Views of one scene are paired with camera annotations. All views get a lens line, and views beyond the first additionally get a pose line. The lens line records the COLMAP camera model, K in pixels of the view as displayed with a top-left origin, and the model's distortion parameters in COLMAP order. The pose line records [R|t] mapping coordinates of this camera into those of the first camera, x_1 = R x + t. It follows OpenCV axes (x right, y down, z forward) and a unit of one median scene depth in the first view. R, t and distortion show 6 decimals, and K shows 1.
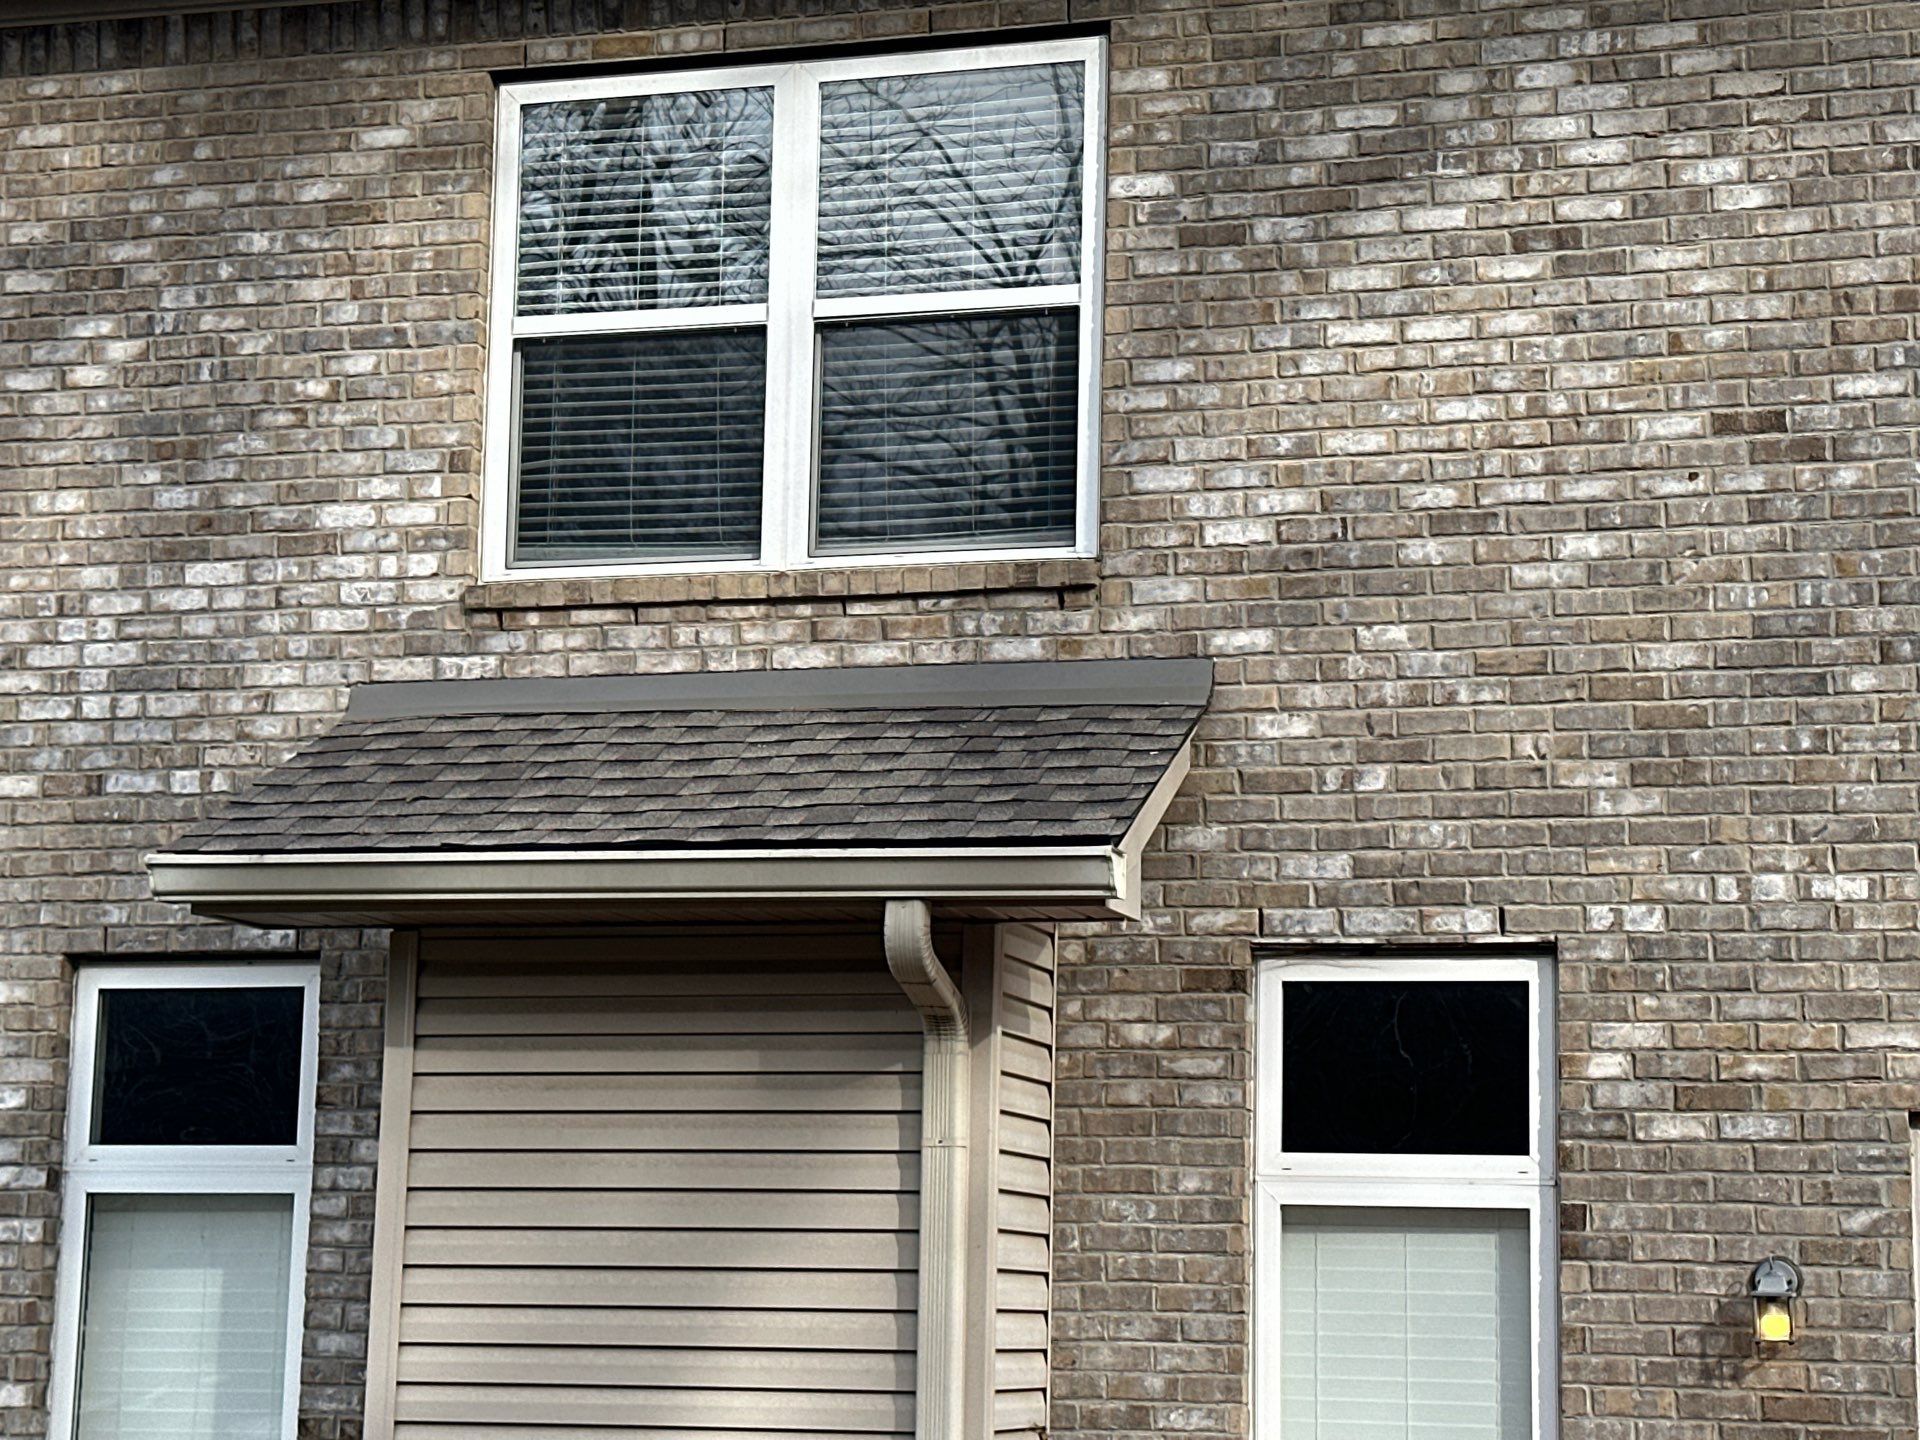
lens RADIAL K [[3717.6, 0, 959.6], [0, 3717.6, 737.5], [0, 0, 1]] dist [0.157358, -0.069105]
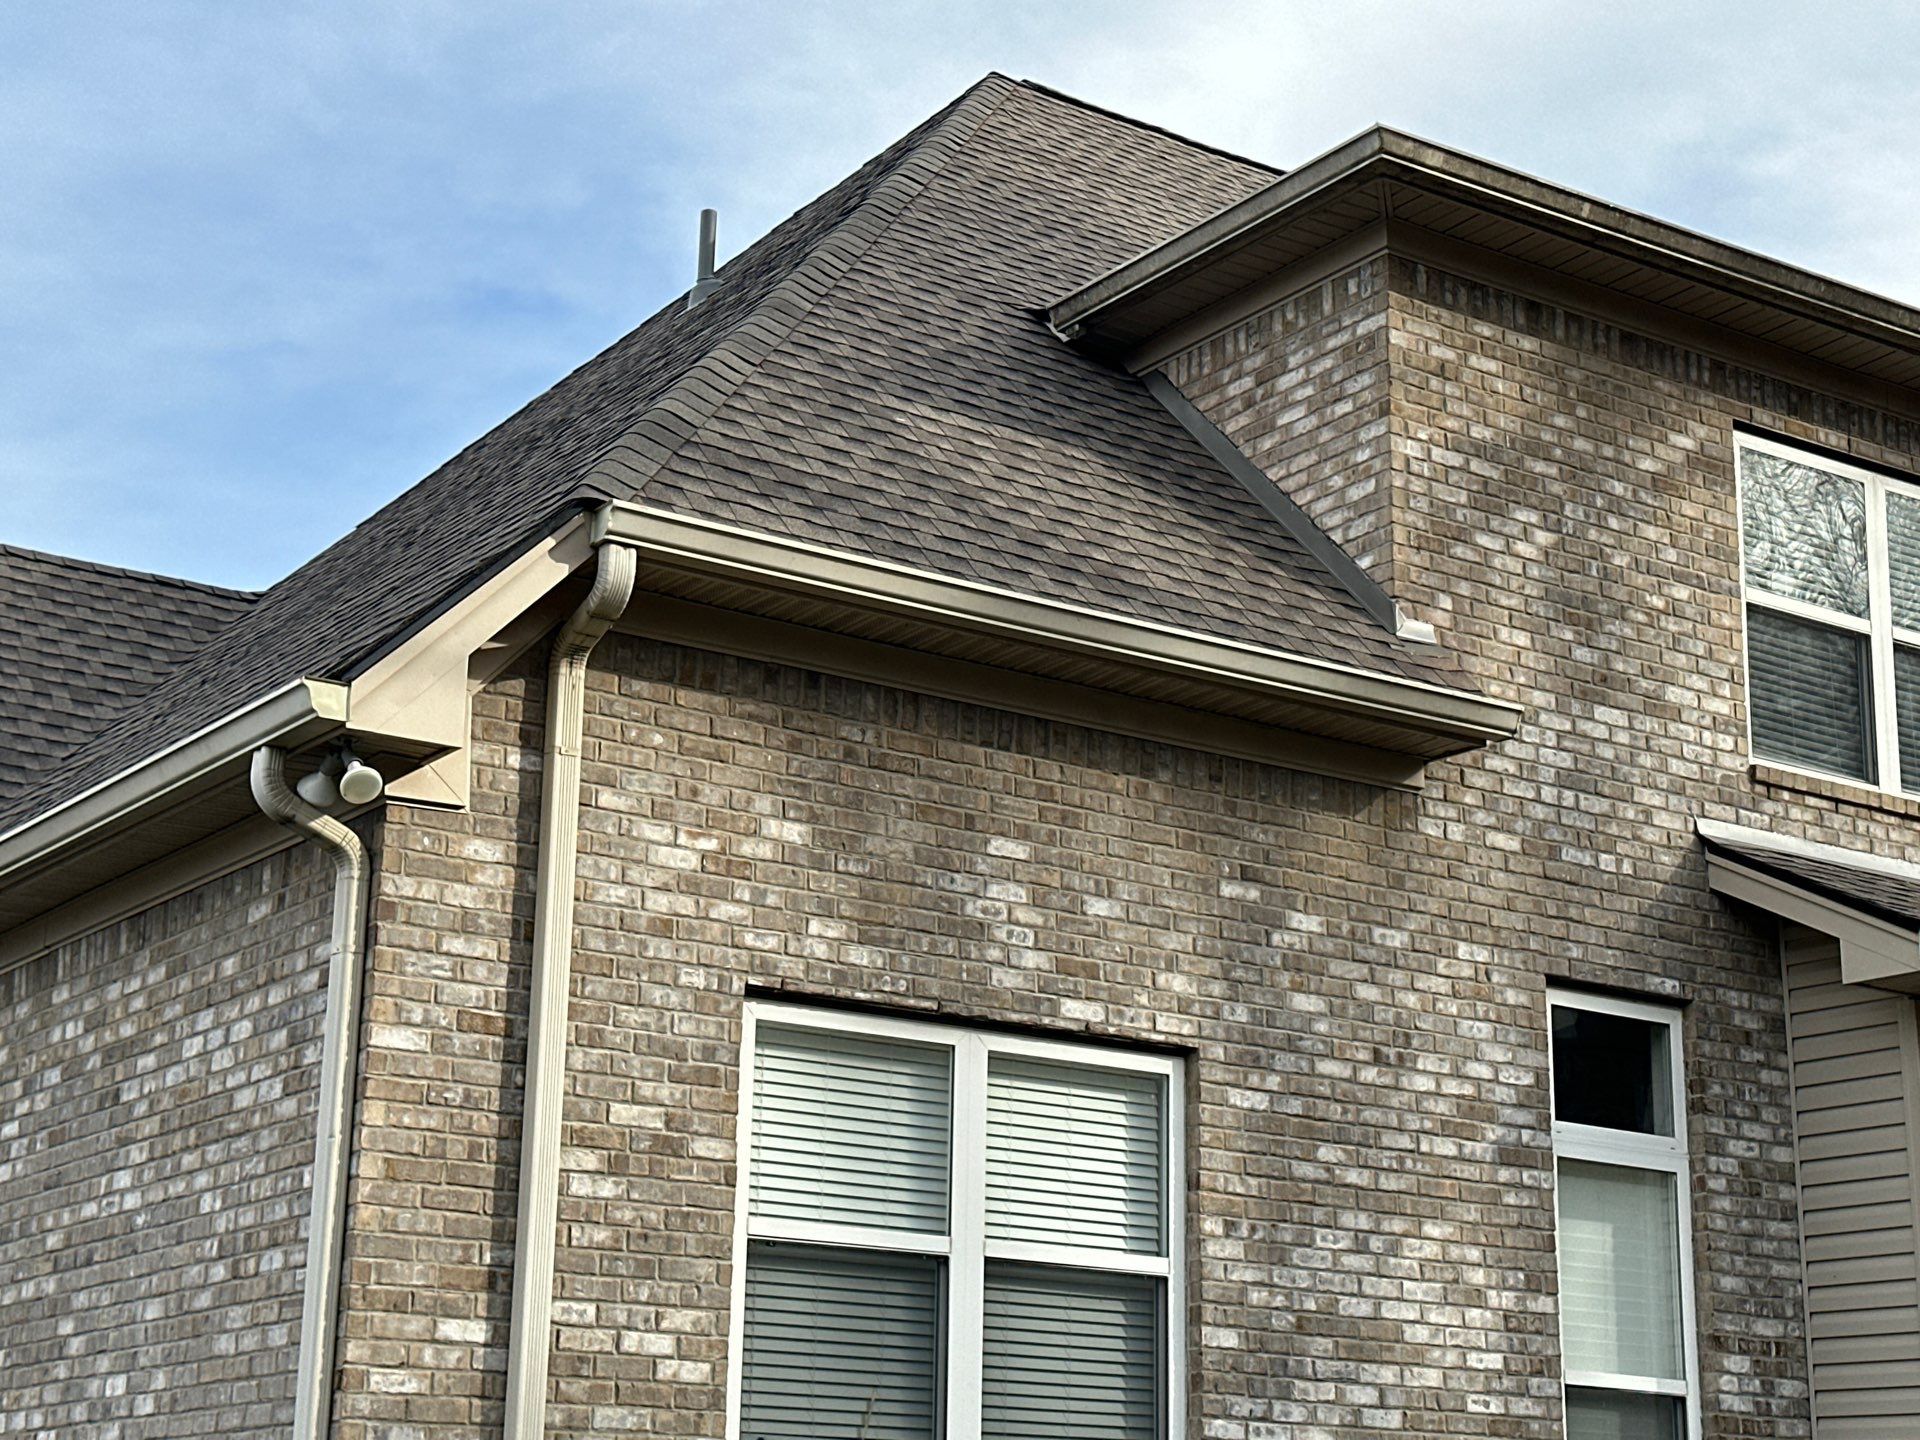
lens RADIAL K [[3177.8, 0, 960.0], [0, 3177.8, 720.0], [0, 0, 1]] dist [0.157877, -0.137758]
pose [[0.623603, 0.203887, 0.754685, -1.258075], [-0.123811, 0.978964, -0.162172, 0.181230], [-0.771875, 0.007693, 0.635728, 0.444775]]
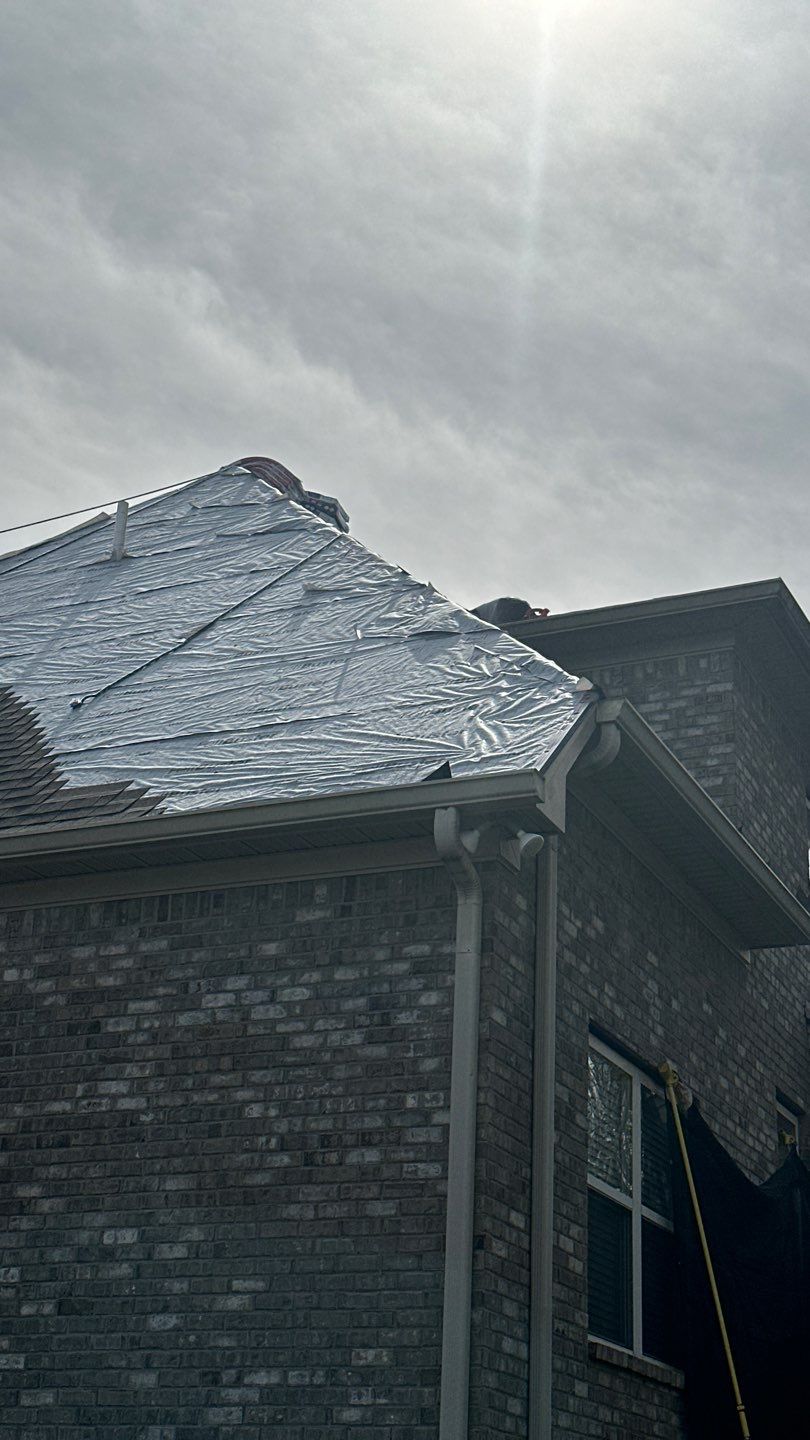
lens RADIAL K [[2033.1, 0, 405.0], [0, 2033.1, 720.0], [0, 0, 1]] dist [0.136772, 0.019447]
pose [[0.135000, 0.379461, 0.915306, -1.496497], [-0.190976, 0.916406, -0.351749, 0.335831], [-0.972267, -0.127315, 0.196183, 1.015334]]
